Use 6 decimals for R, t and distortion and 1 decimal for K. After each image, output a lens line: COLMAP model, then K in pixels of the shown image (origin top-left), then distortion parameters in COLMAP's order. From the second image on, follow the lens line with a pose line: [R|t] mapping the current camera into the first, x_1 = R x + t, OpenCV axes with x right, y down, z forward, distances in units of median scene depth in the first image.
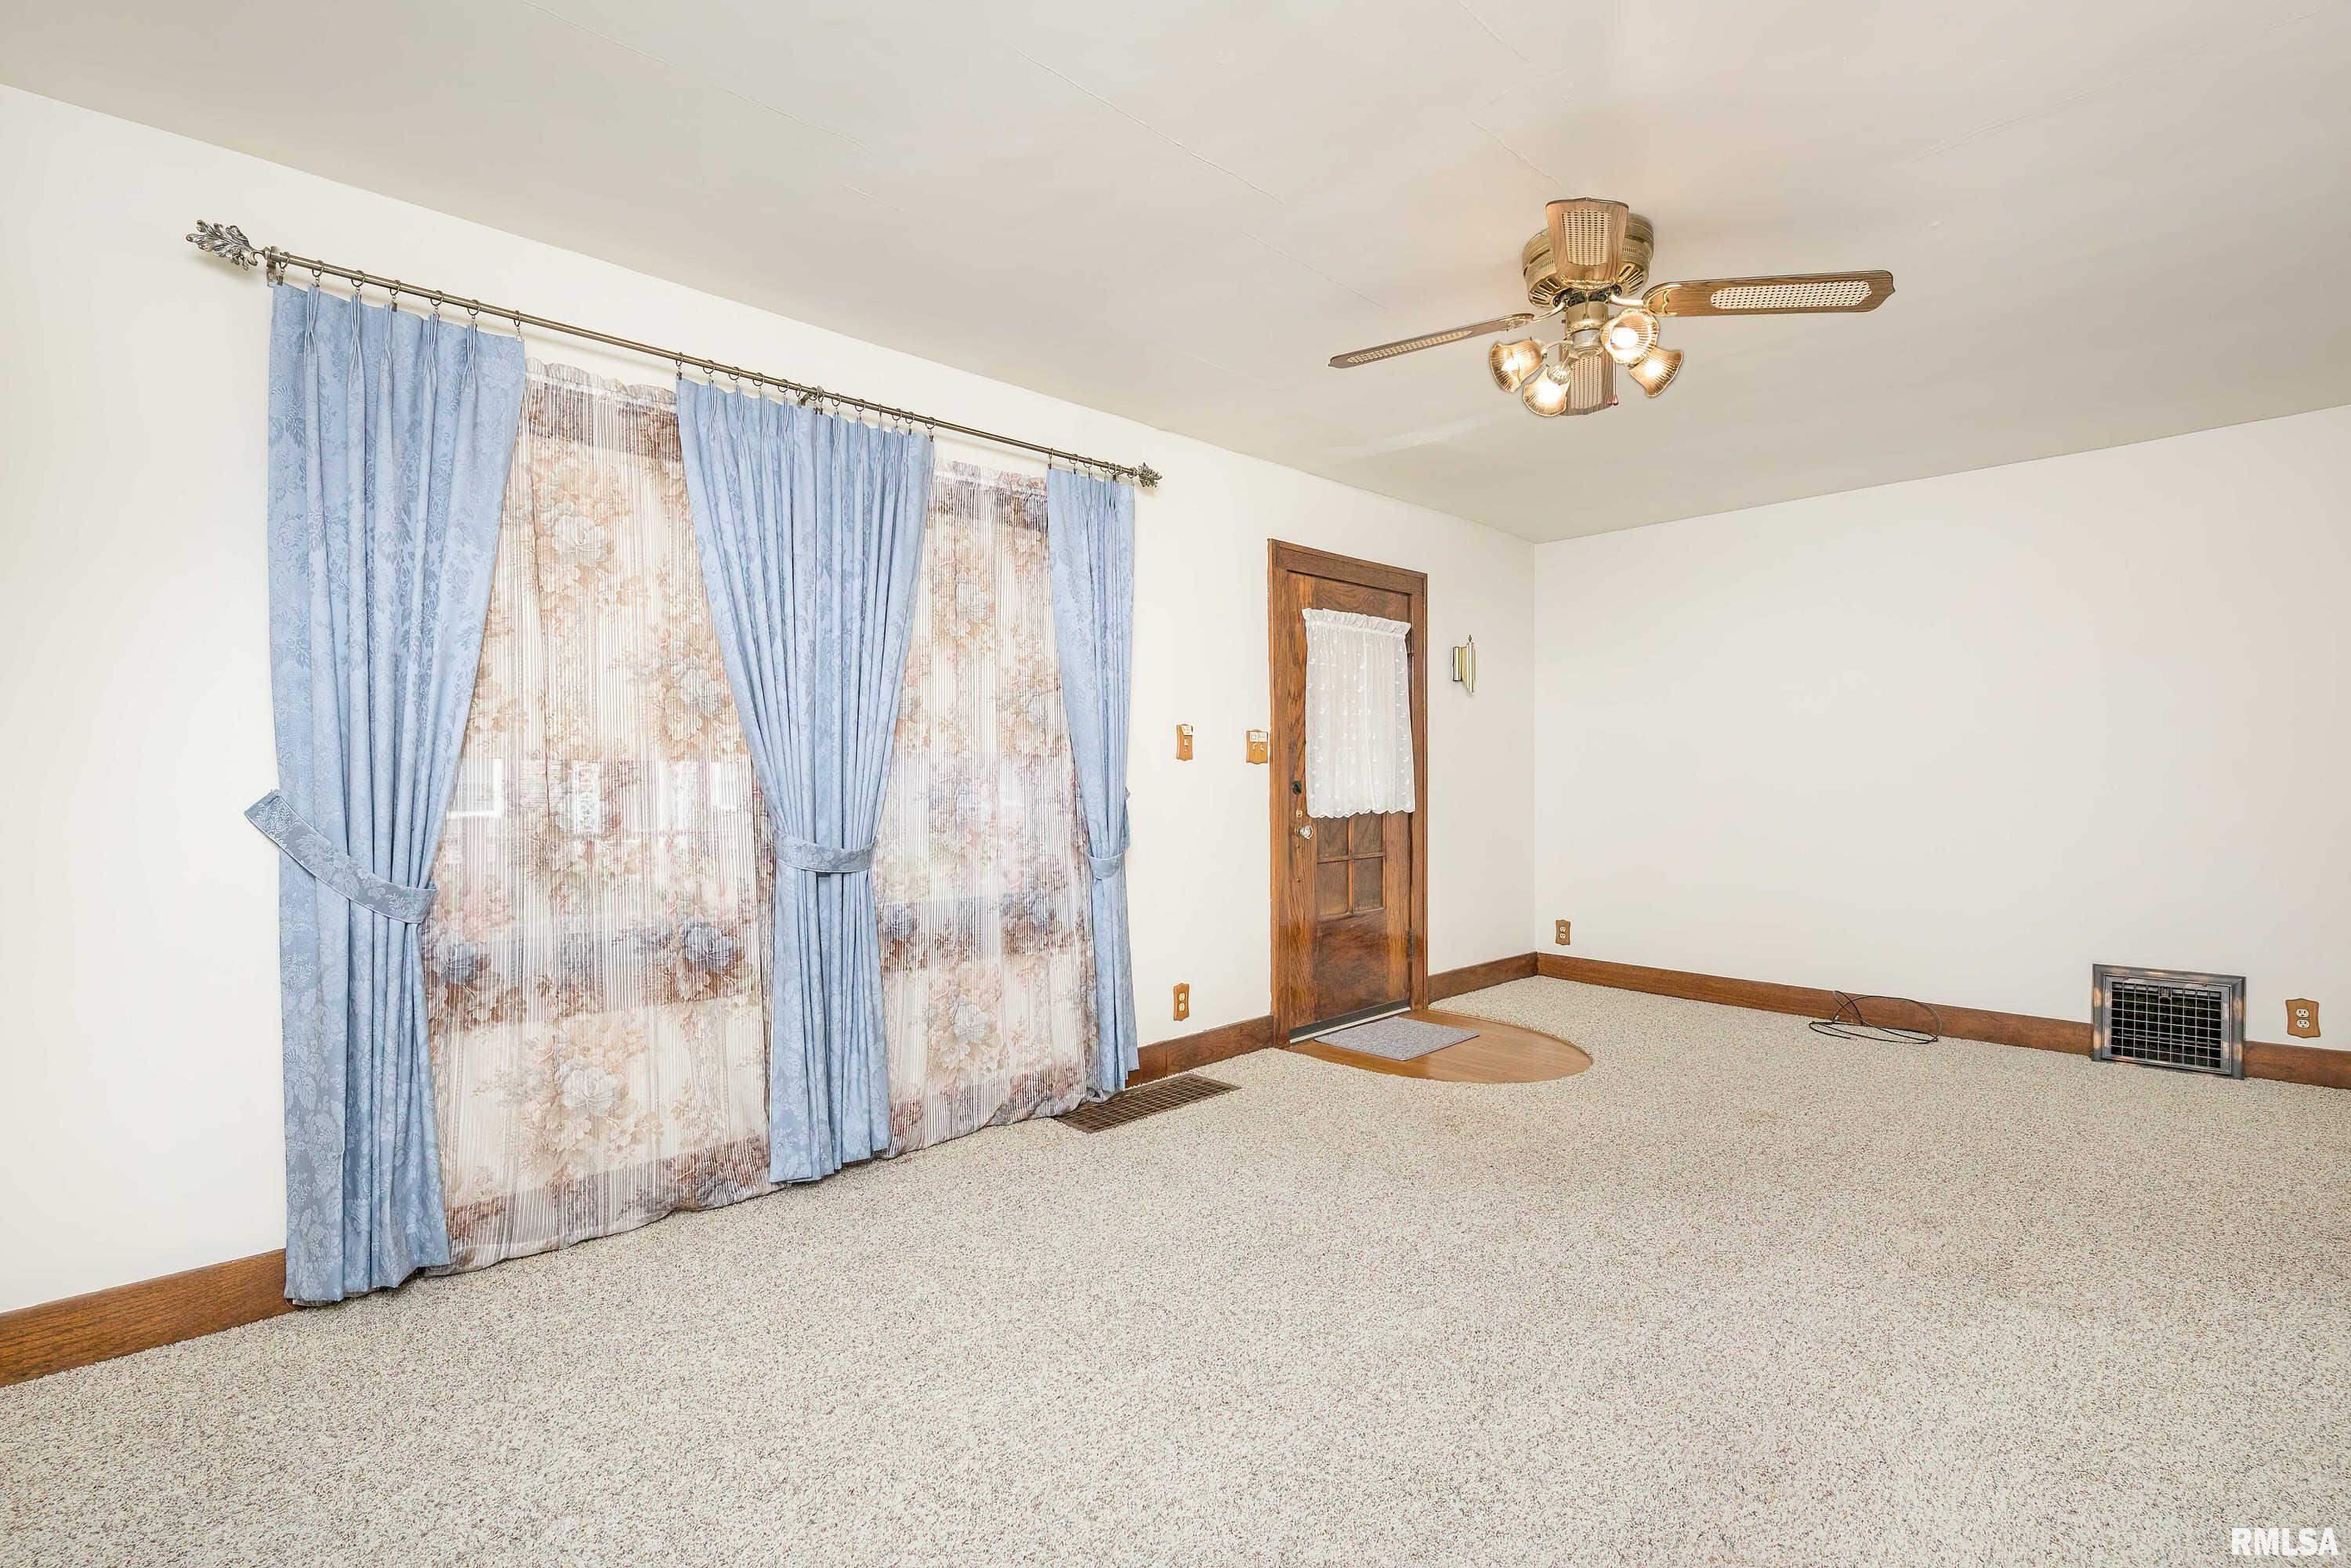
lens RADIAL K [[1042.0, 0, 1175.5], [0, 1042.0, 784.0], [0, 0, 1]] dist [0.005740, -0.009234]
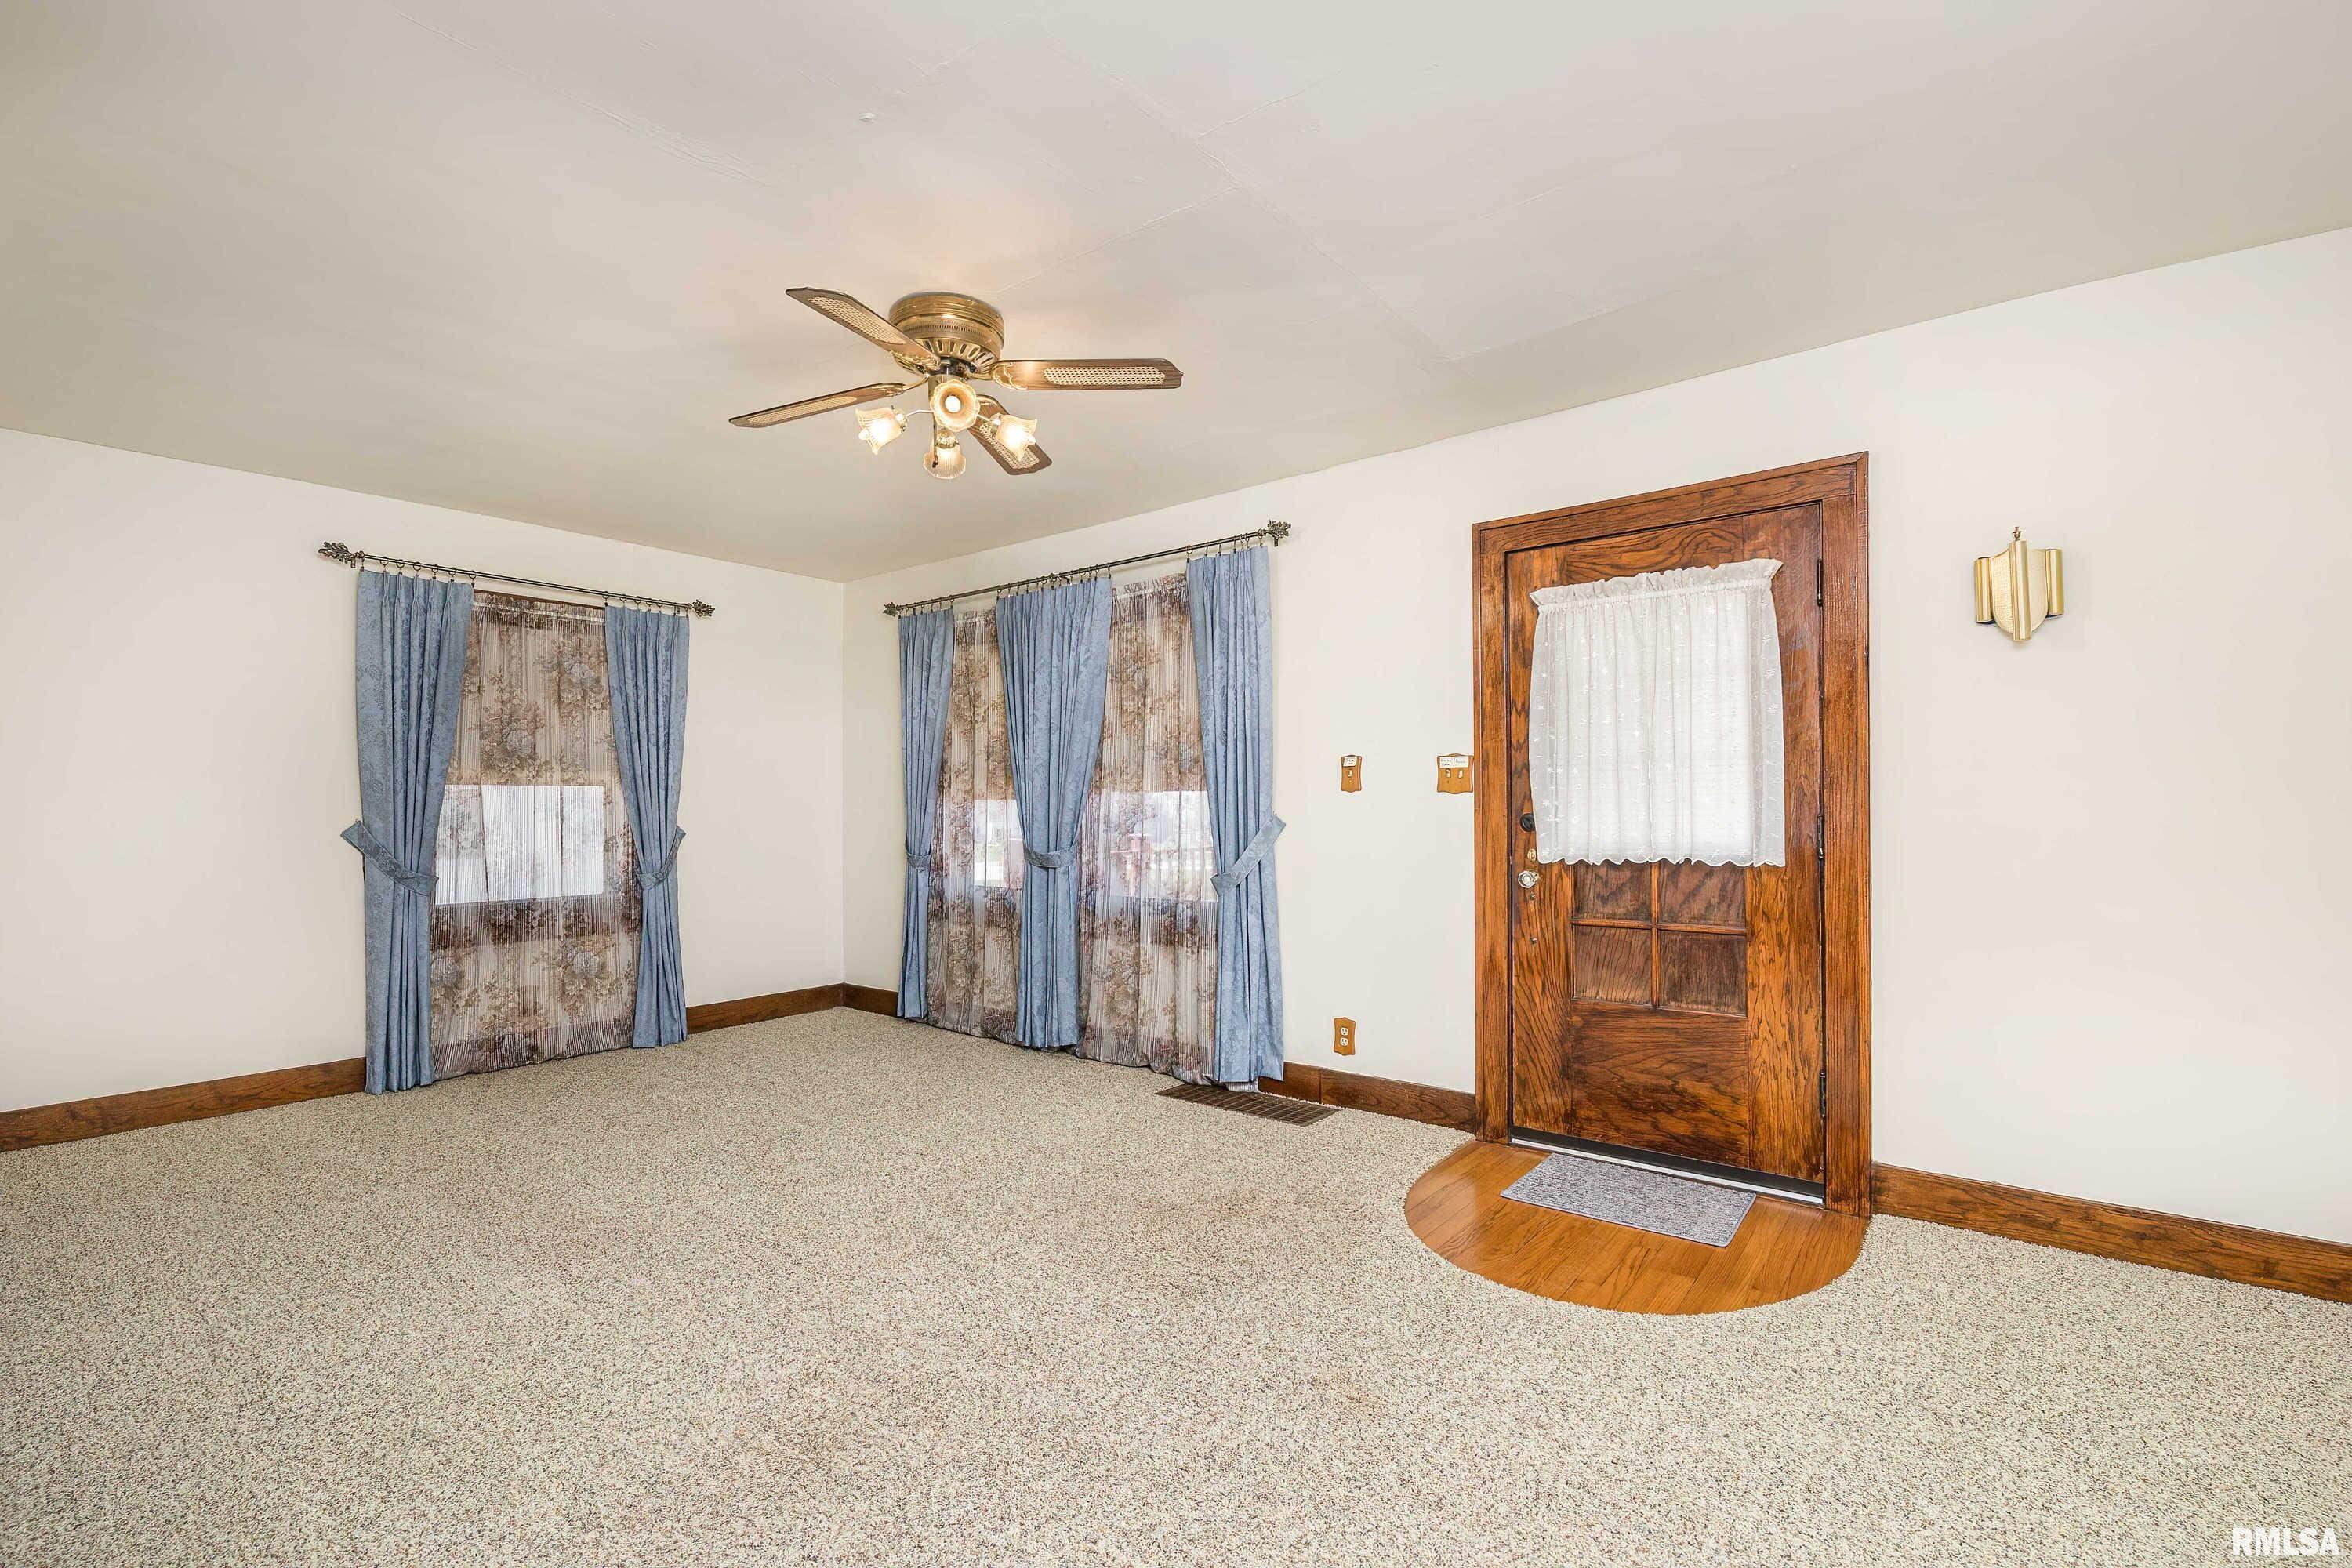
lens RADIAL K [[1000.8, 0, 1209.4], [0, 1000.8, 791.5], [0, 0, 1]] dist [-0.016720, -0.000079]
pose [[0.169809, -0.008575, -0.985440, 0.904476], [-0.001009, 0.999960, -0.008875, -0.014331], [0.985476, 0.002502, 0.169794, 0.701050]]
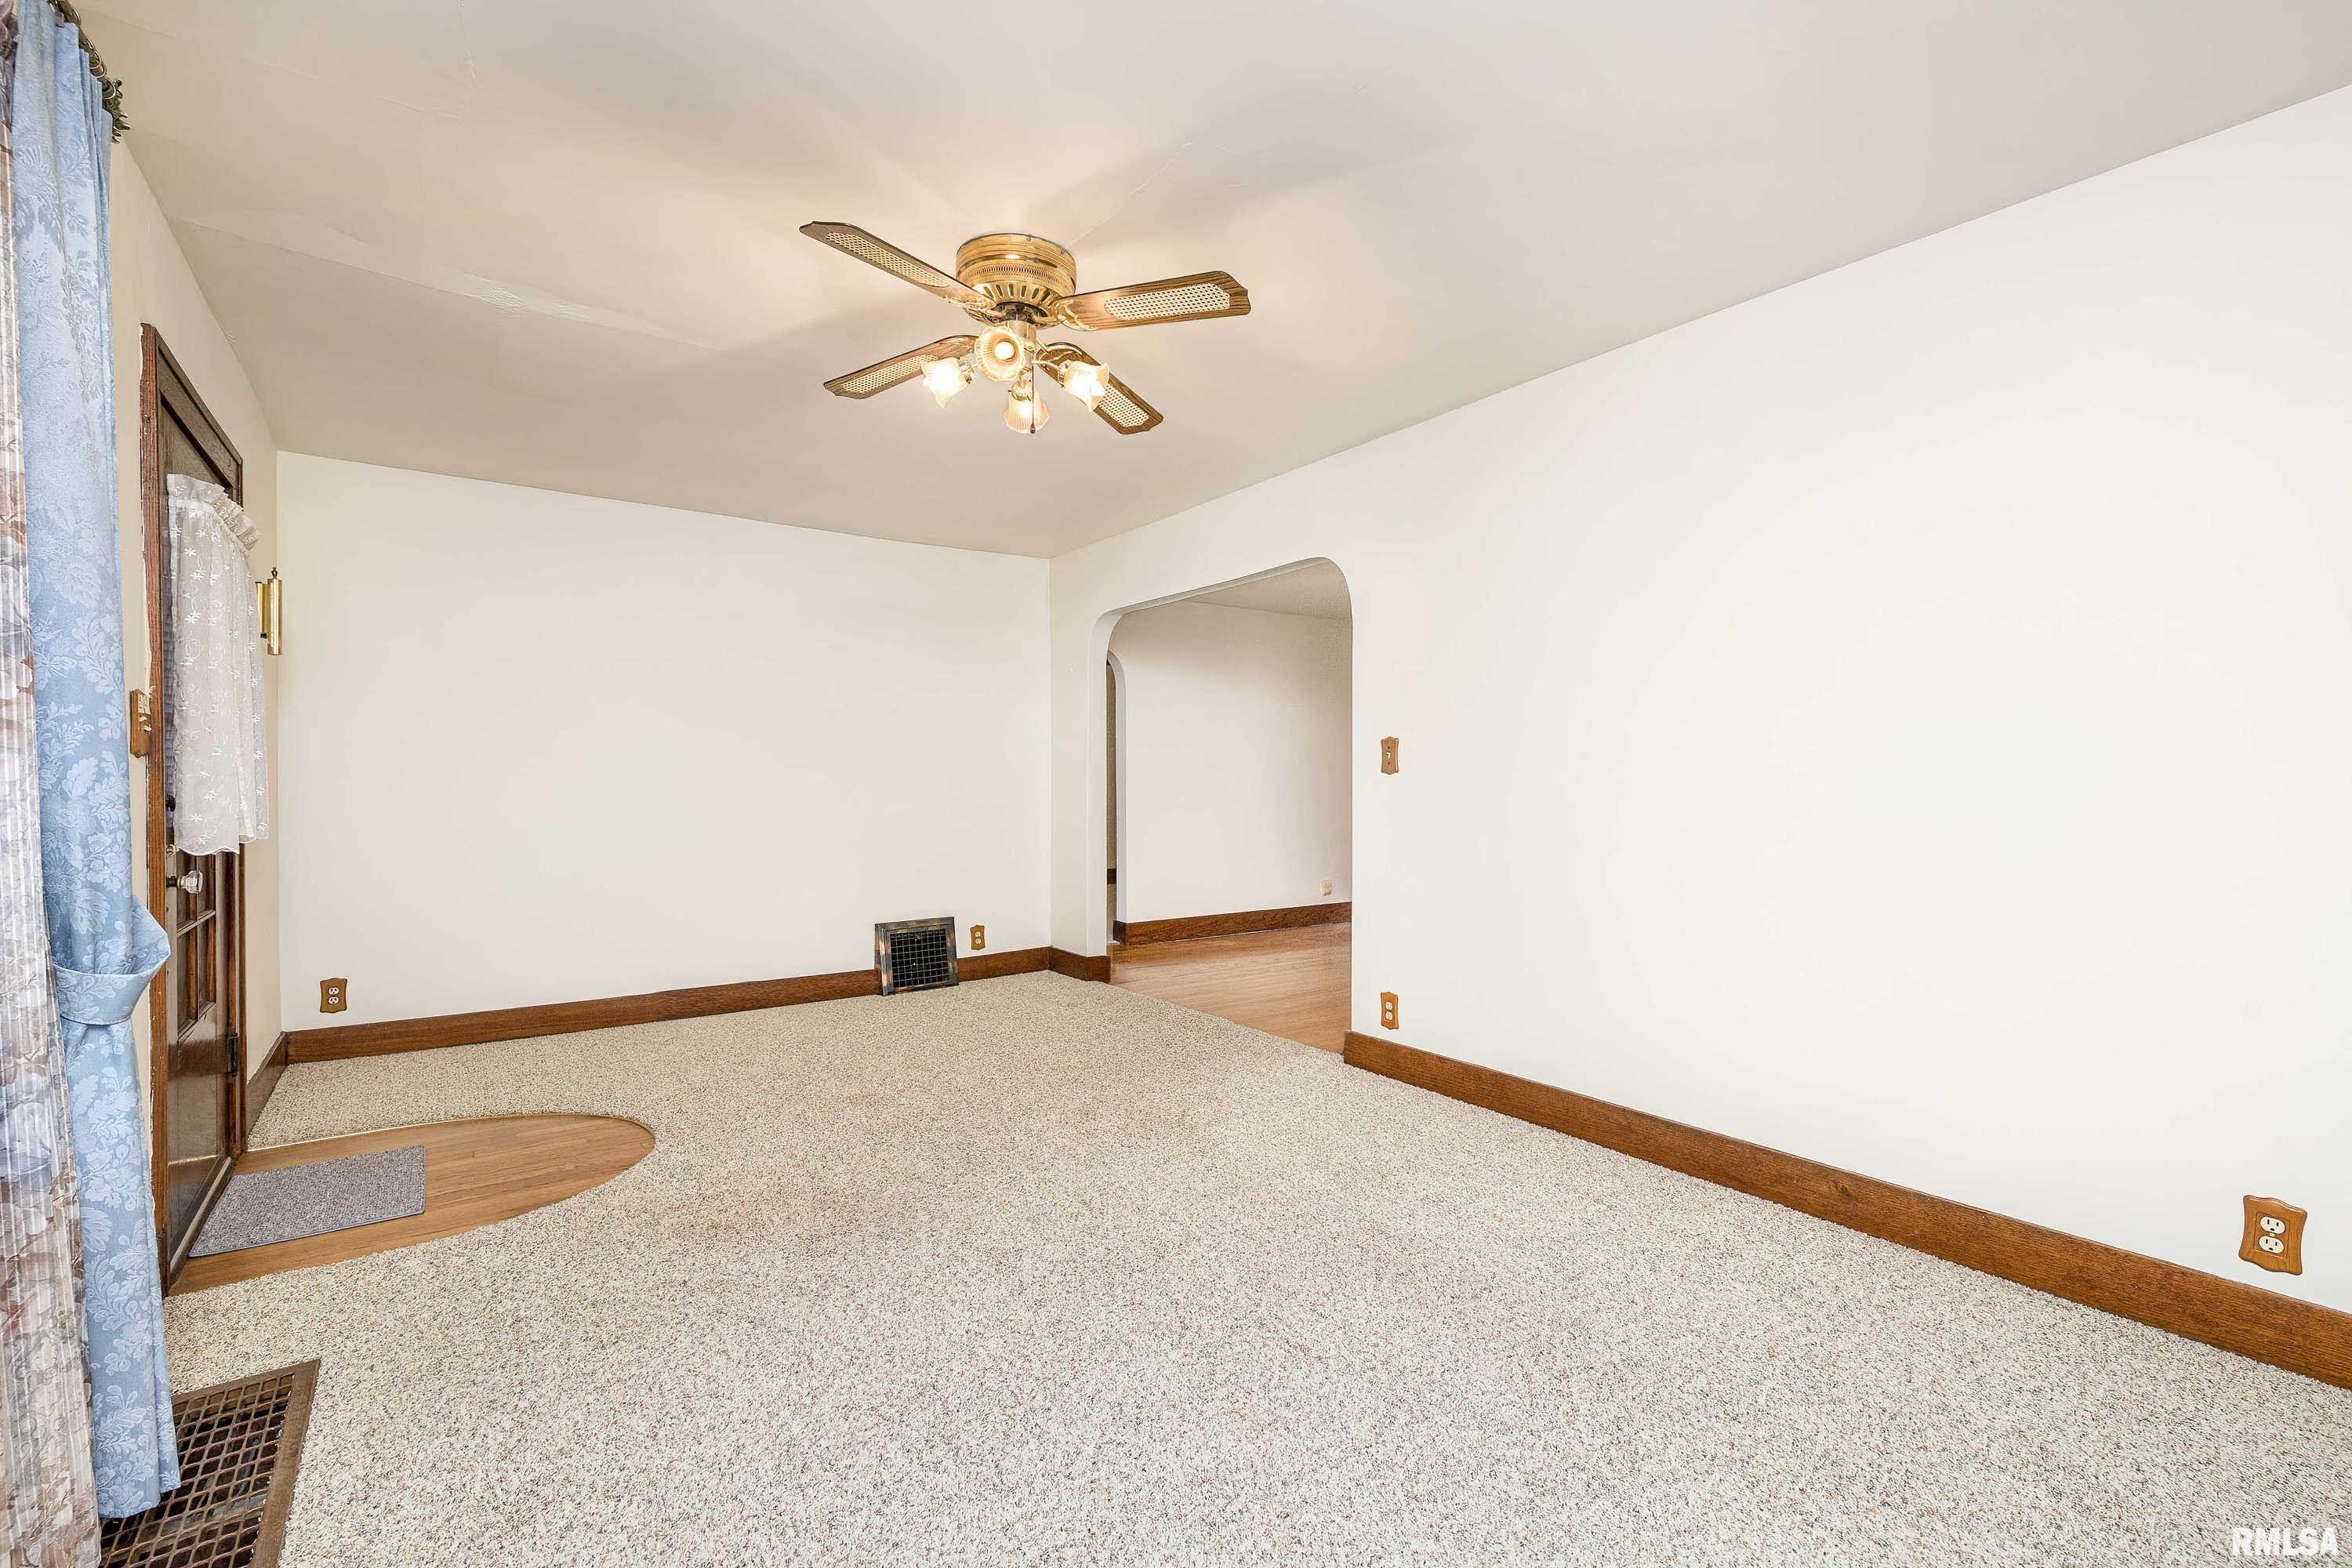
lens RADIAL K [[1021.2, 0, 1188.0], [0, 1021.2, 786.2], [0, 0, 1]] dist [0.000775, -0.008331]
pose [[0.109251, -0.001427, 0.994013, -0.382270], [0.002308, 0.999997, 0.001182, -0.004399], [-0.994011, 0.002165, 0.109254, 0.466033]]
